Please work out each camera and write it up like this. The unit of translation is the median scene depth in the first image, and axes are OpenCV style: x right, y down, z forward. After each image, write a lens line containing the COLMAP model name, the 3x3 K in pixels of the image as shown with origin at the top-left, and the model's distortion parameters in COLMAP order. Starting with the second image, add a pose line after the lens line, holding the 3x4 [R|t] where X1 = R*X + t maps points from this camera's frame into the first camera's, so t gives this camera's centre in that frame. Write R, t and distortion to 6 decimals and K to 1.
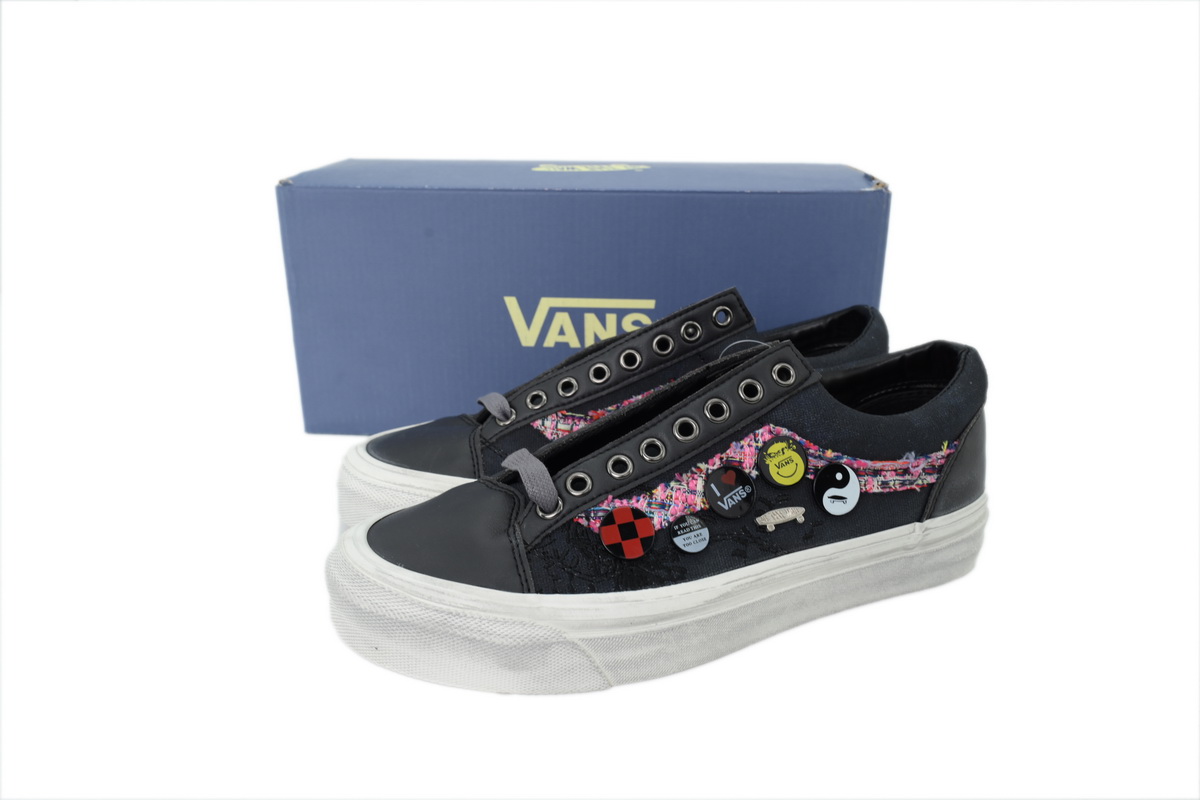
lens RADIAL K [[923.8, 0, 598.8], [0, 923.8, 396.1], [0, 0, 1]] dist [0.063399, -0.000997]
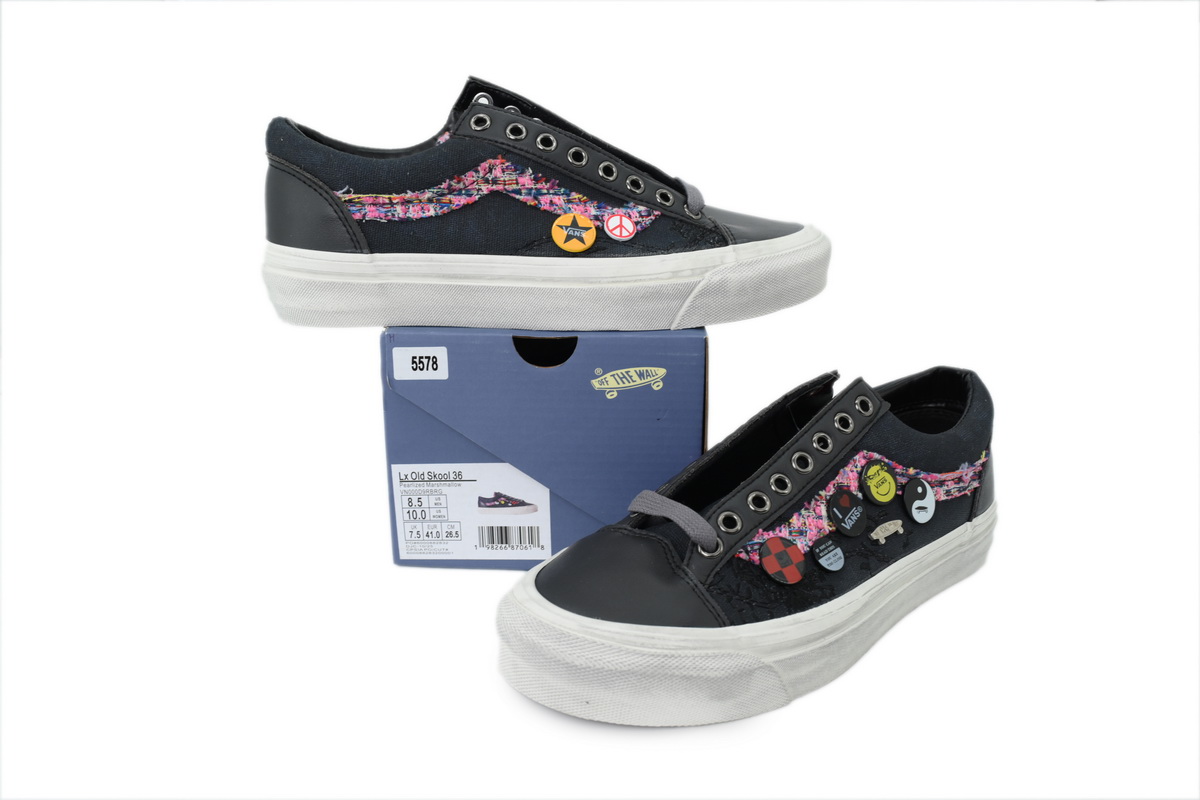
lens RADIAL K [[923.8, 0, 602.5], [0, 923.8, 403.3], [0, 0, 1]] dist [0.063399, -0.000997]
pose [[0.956808, -0.082264, 0.278837, -0.450542], [0.090270, 0.995789, -0.015971, -0.039582], [-0.276349, 0.040452, 0.960206, -0.012503]]
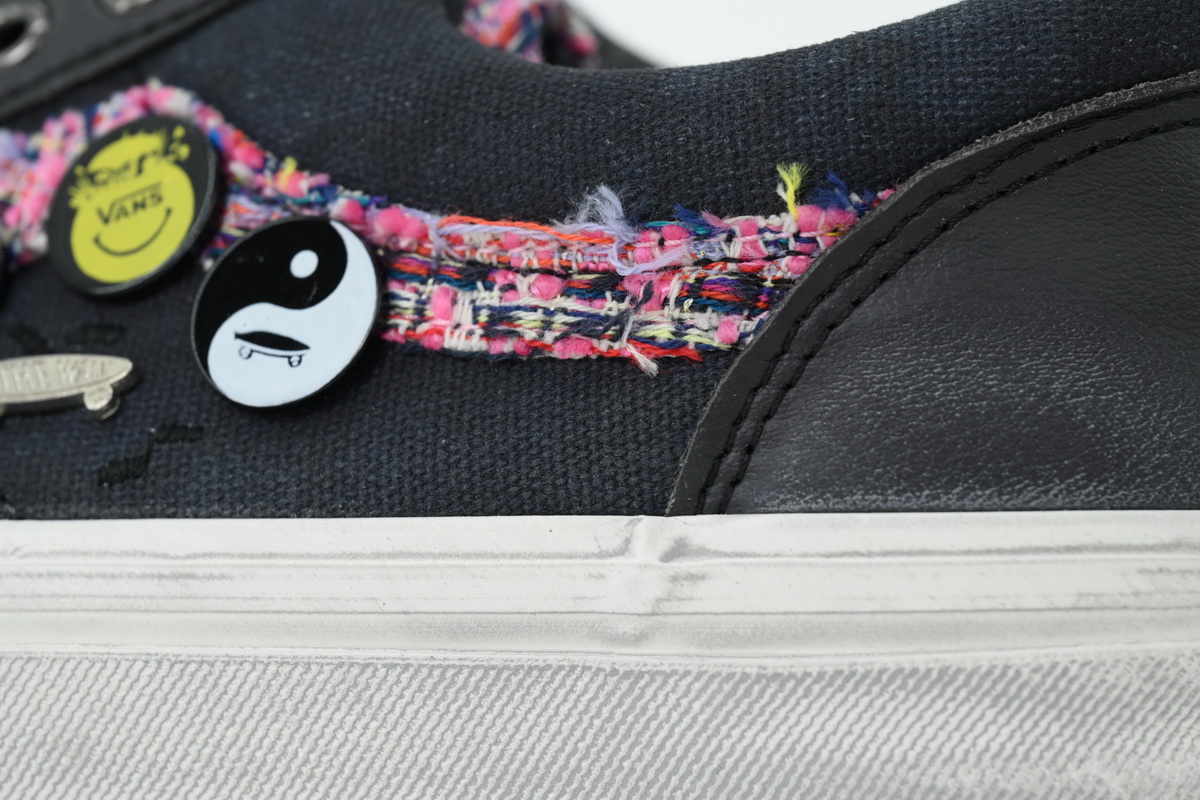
lens RADIAL K [[3969.0, 0, 599.8], [0, 3969.0, 400.6], [0, 0, 1]] dist [-0.040170, 0.000000]
pose [[0.764250, -0.006332, -0.644889, 1.032741], [-0.194386, 0.951187, -0.239704, 0.370607], [0.614927, 0.308551, 0.725714, 0.302840]]
